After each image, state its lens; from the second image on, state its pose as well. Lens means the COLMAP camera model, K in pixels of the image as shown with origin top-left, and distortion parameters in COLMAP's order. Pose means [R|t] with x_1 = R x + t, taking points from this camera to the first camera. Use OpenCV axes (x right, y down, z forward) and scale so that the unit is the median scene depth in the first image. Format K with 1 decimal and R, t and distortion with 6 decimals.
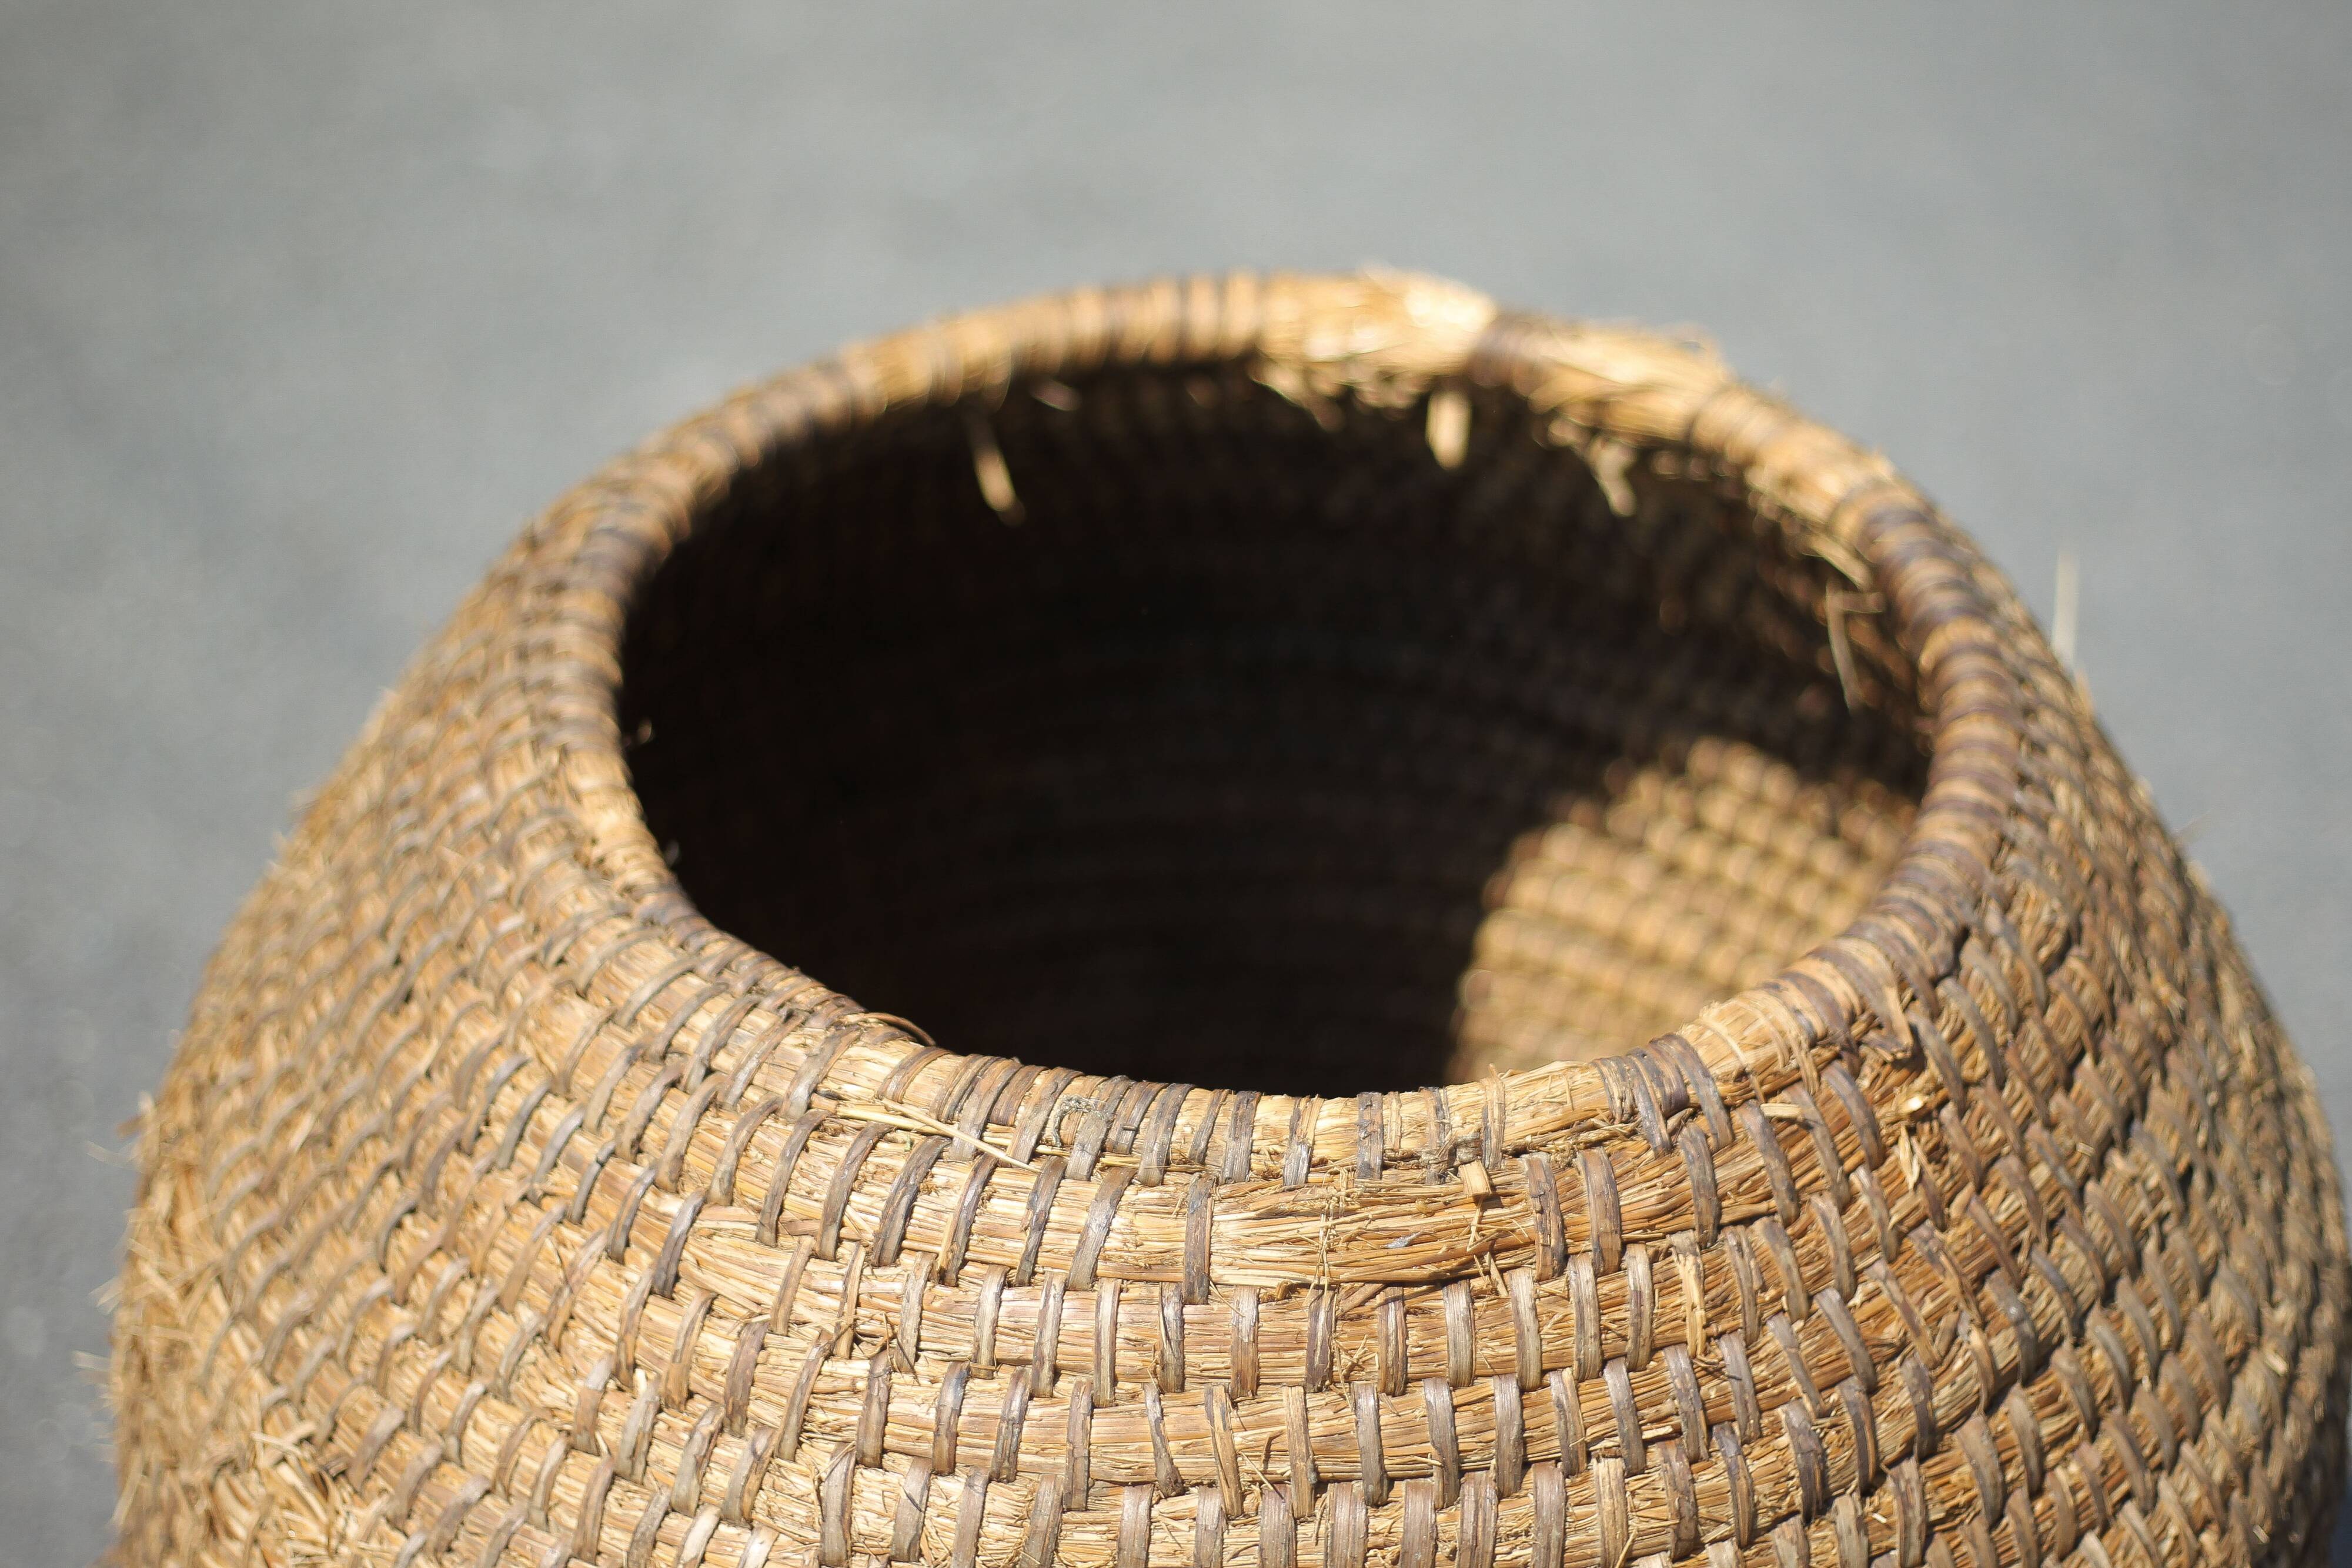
lens RADIAL K [[4536.4, 0, 1176.0], [0, 4536.4, 784.0], [0, 0, 1]] dist [-0.101720, -0.066170]
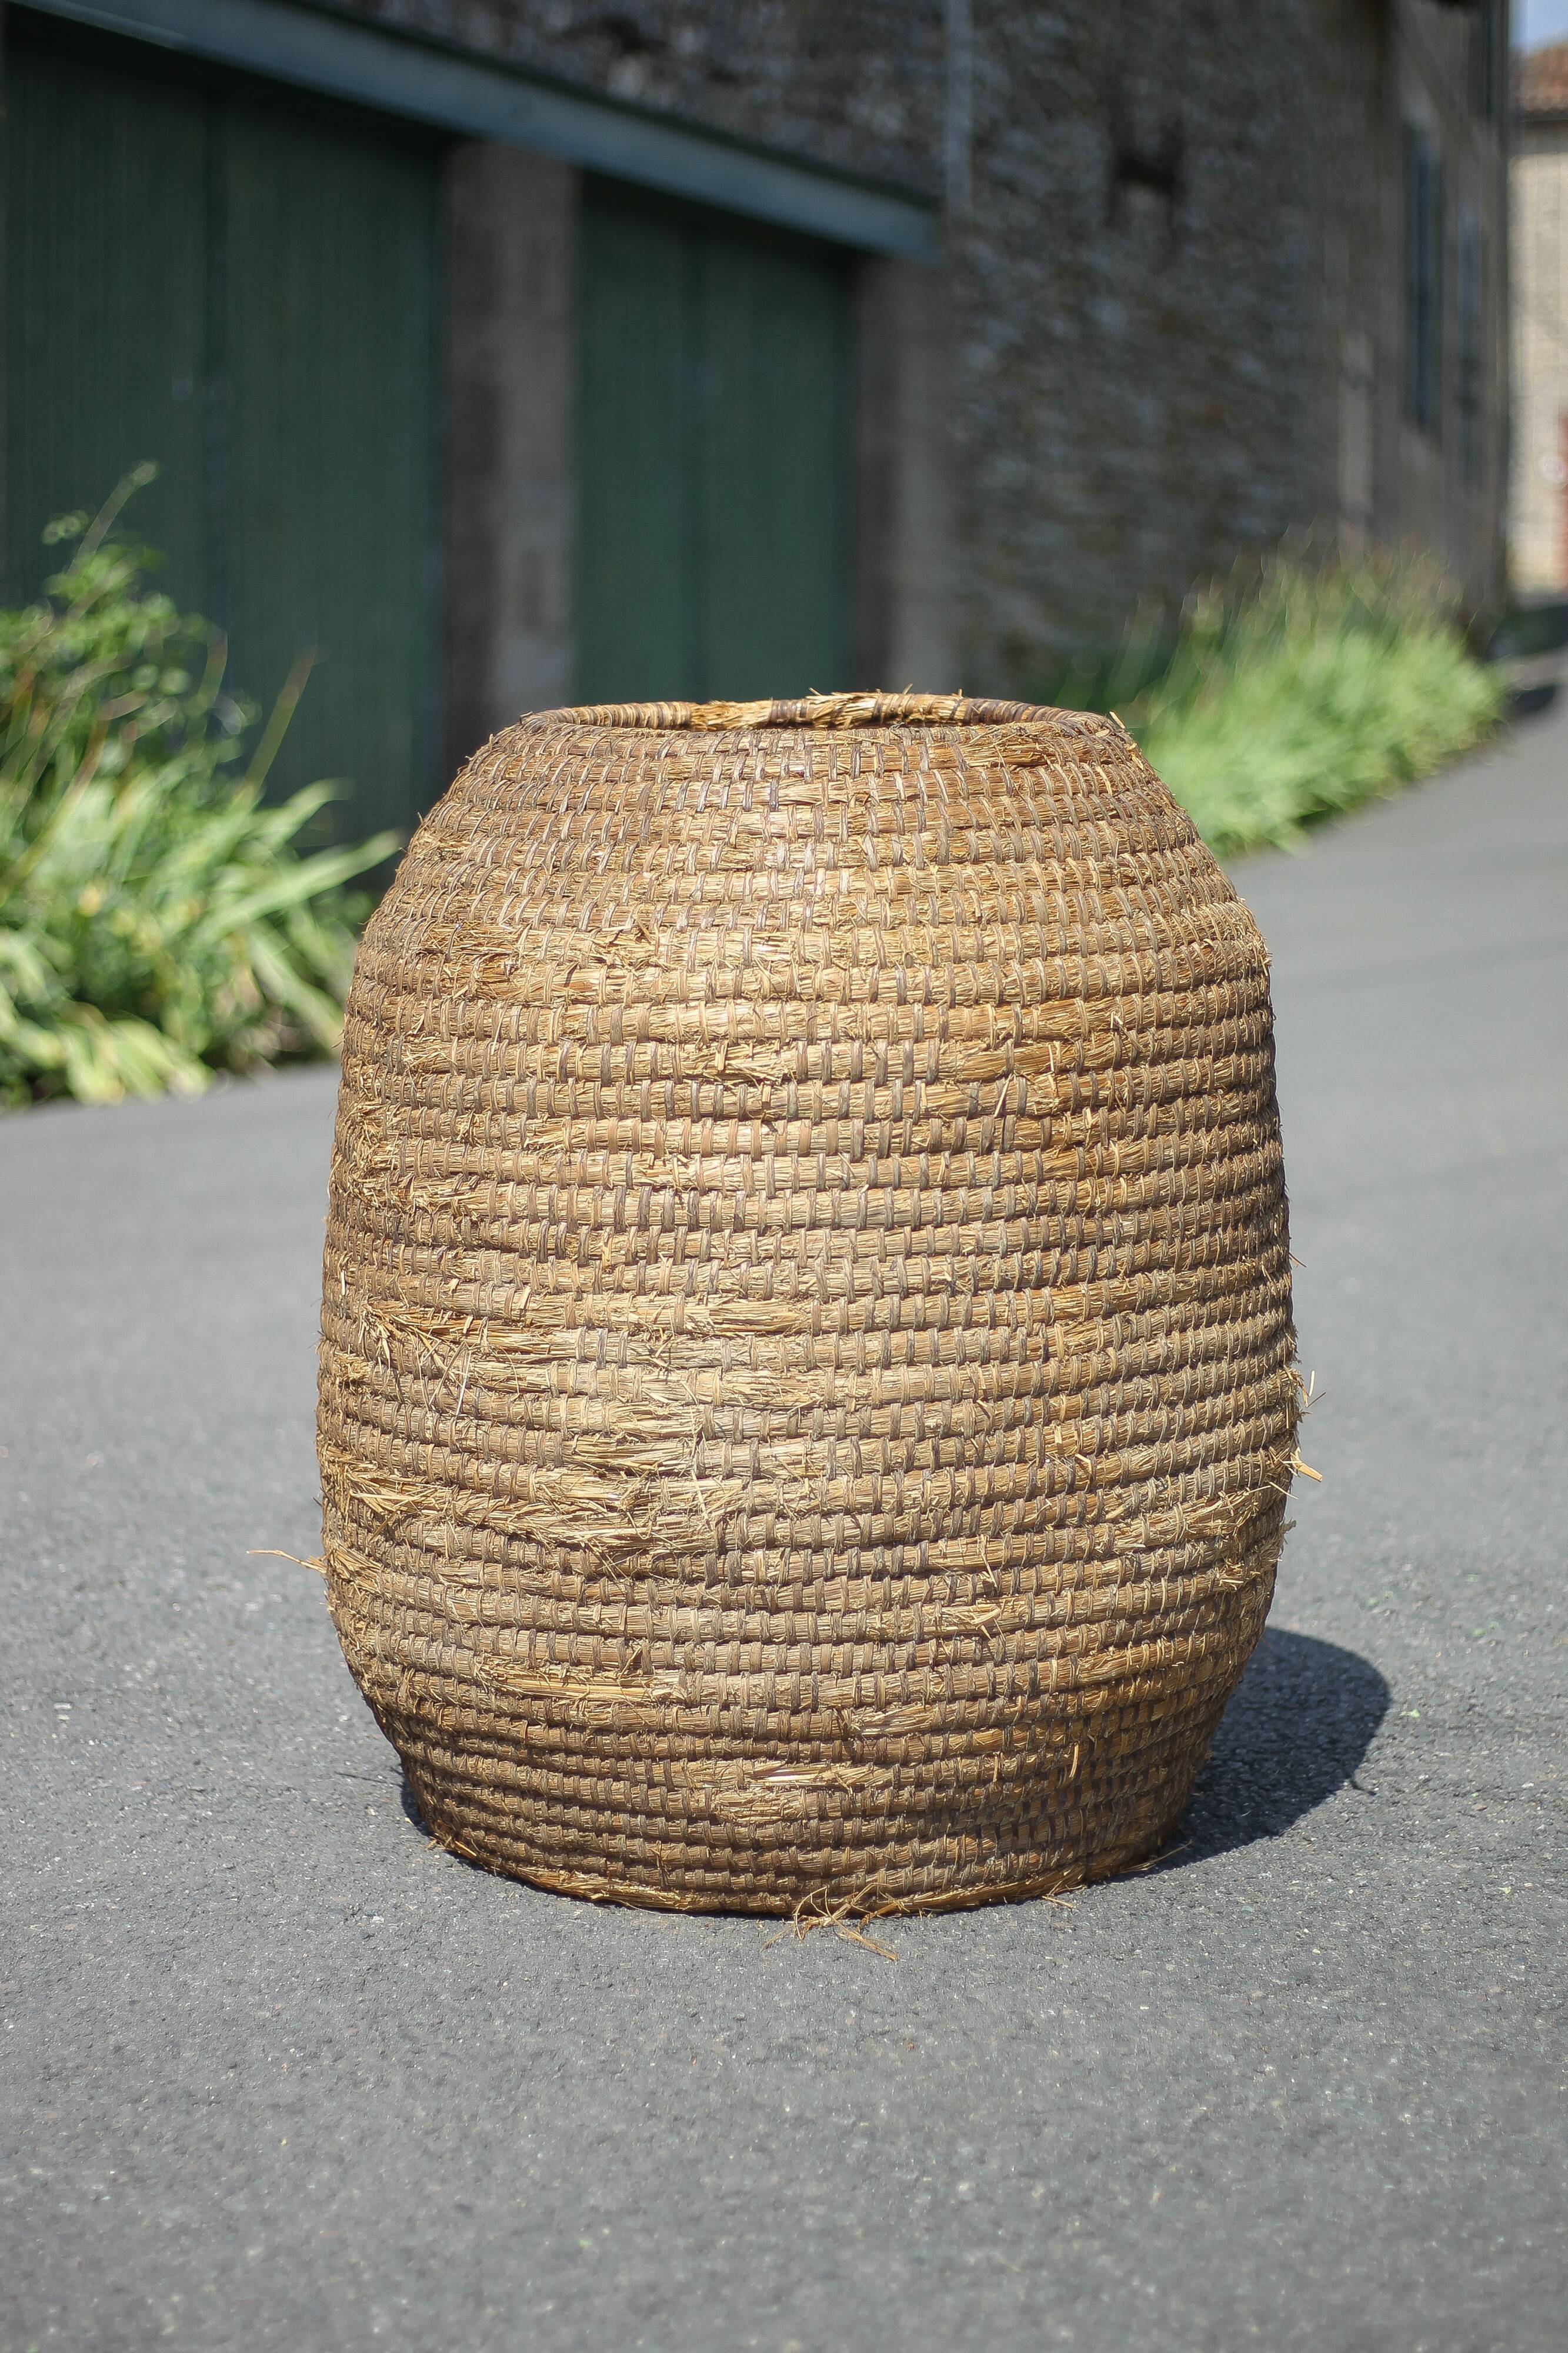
lens RADIAL K [[4538.2, 0, 789.5], [0, 4538.2, 1111.4], [0, 0, 1]] dist [-0.101720, -0.066170]
pose [[0.869550, -0.081954, 0.486997, -1.456361], [0.300081, 0.870882, -0.389250, 1.340835], [-0.392217, 0.484611, 0.781868, -1.039893]]
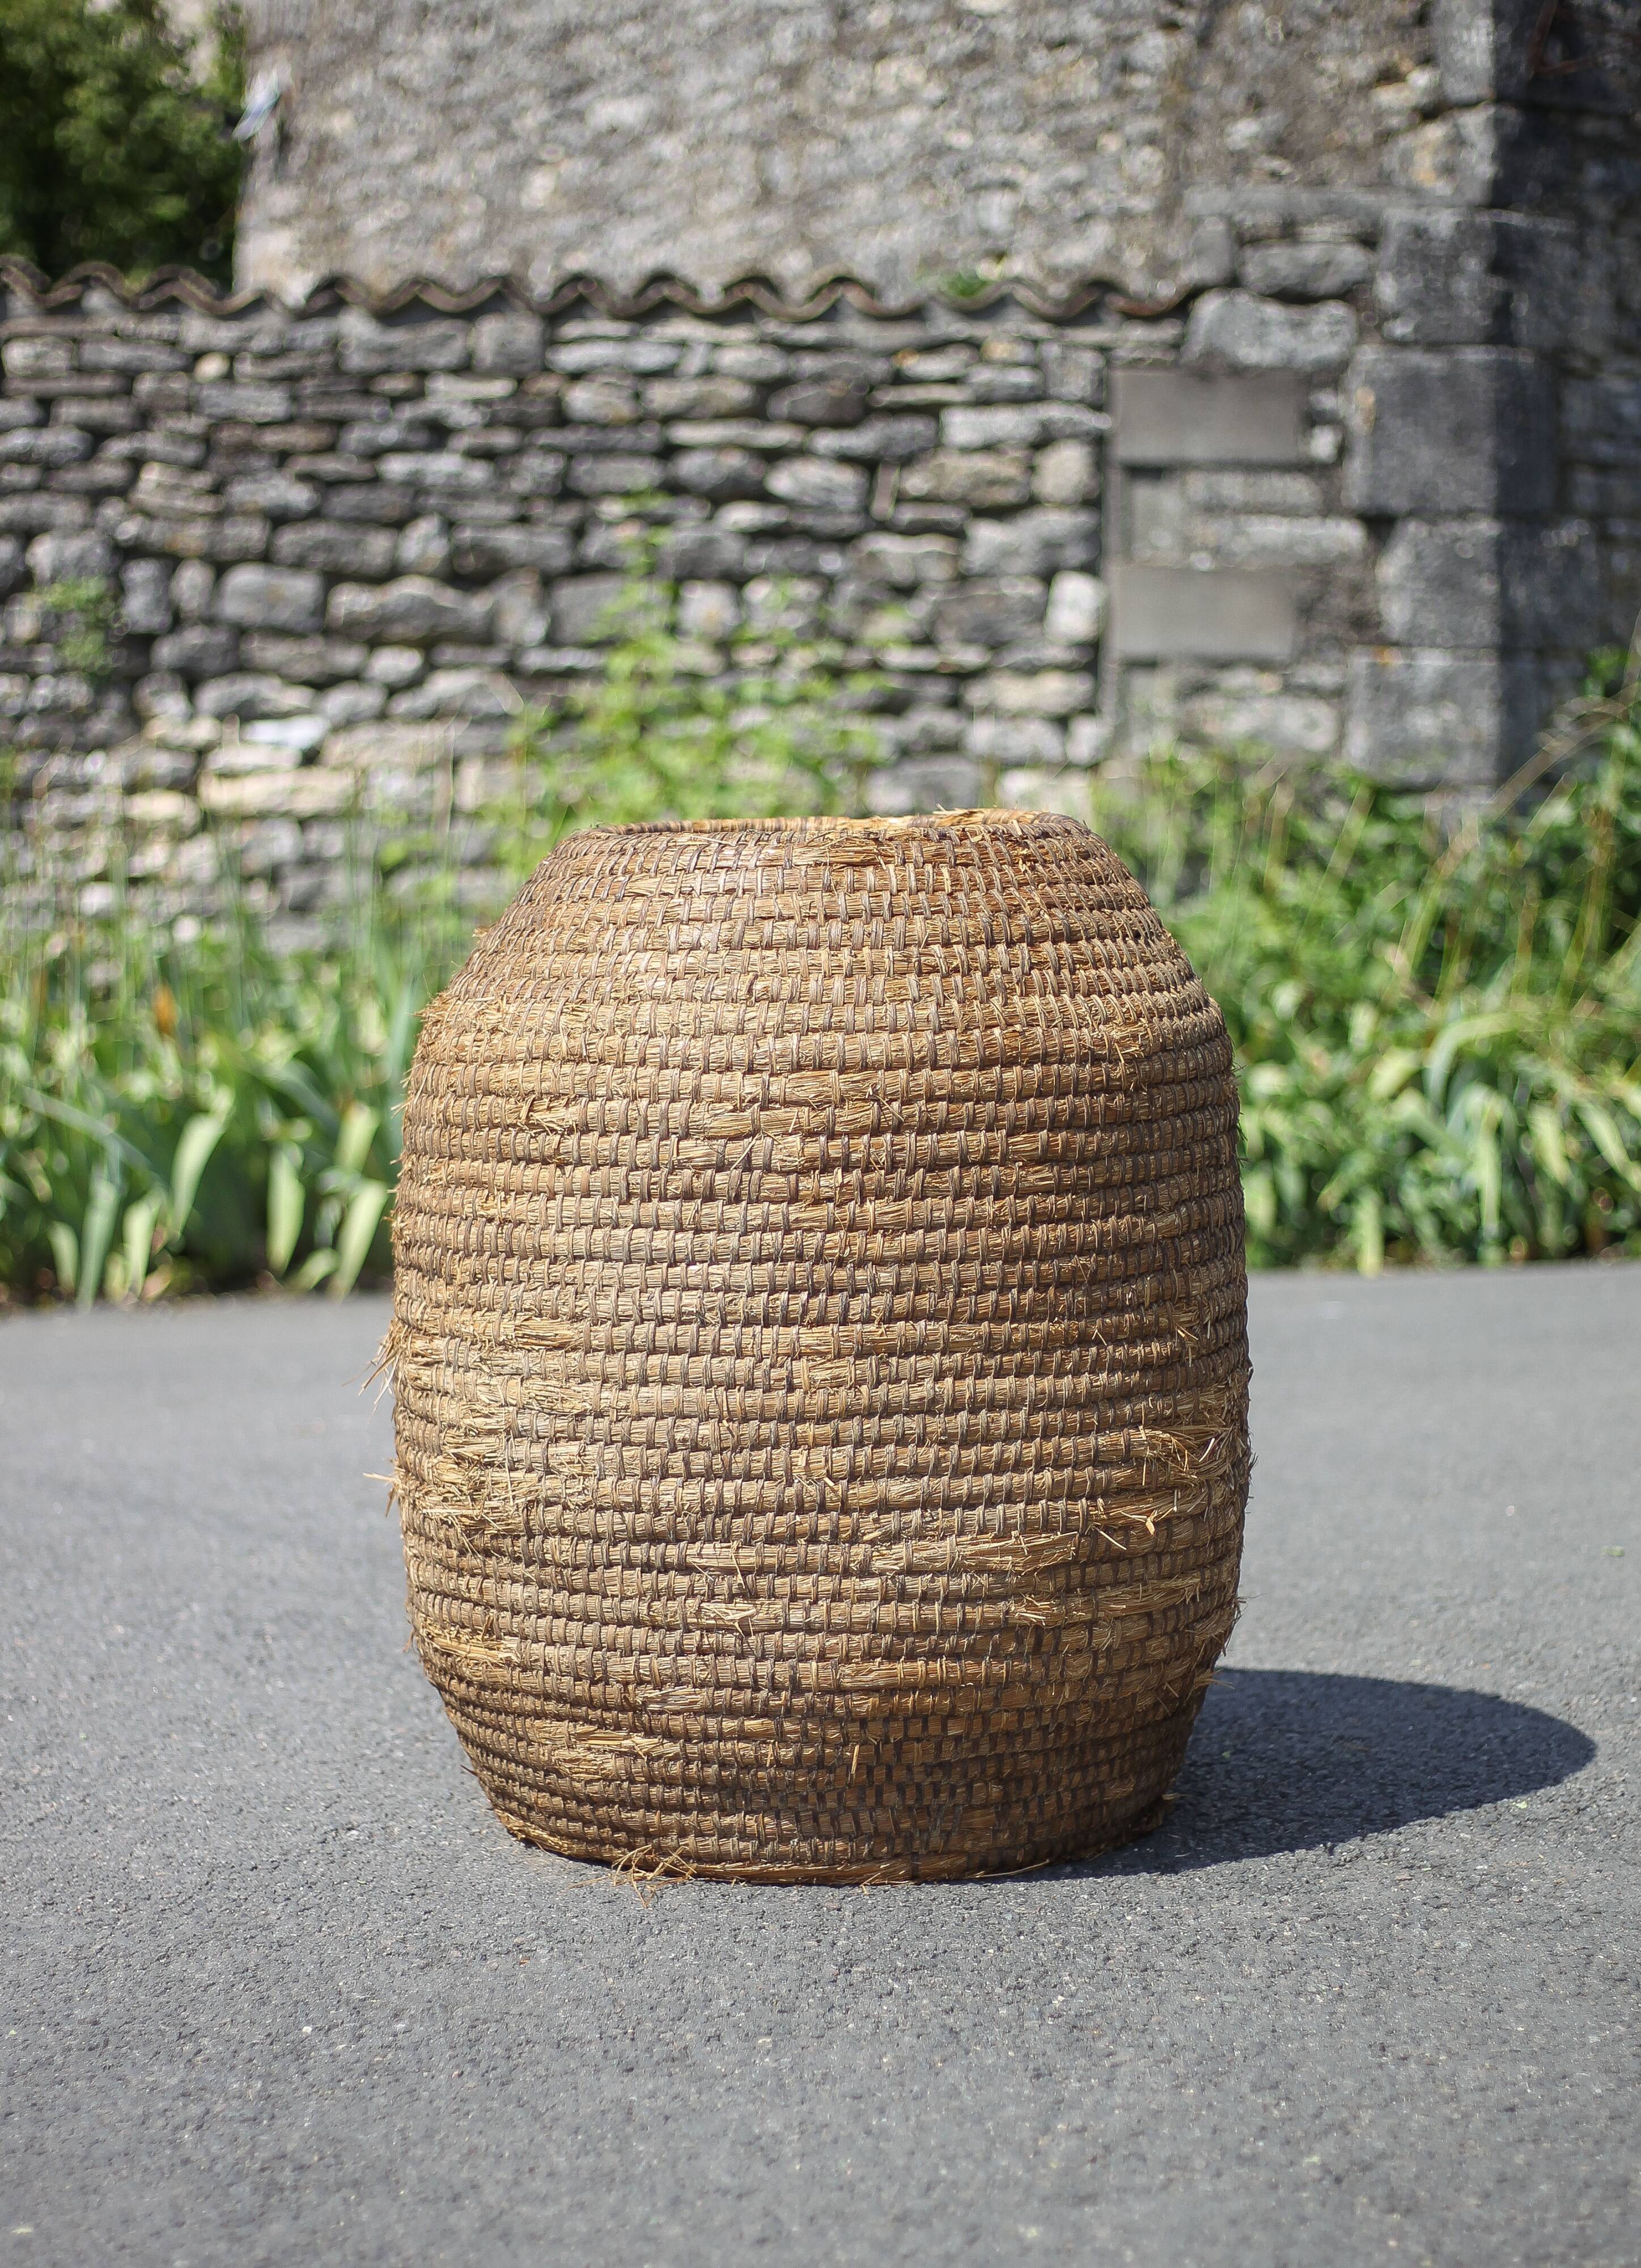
lens RADIAL K [[4816.8, 0, 827.6], [0, 4816.8, 1217.8], [0, 0, 1]] dist [-0.100556, -0.127533]
pose [[0.998994, -0.026815, -0.035945, 0.145149], [0.005525, 0.869026, -0.494736, 1.969628], [0.044503, 0.494040, 0.868299, -1.785452]]
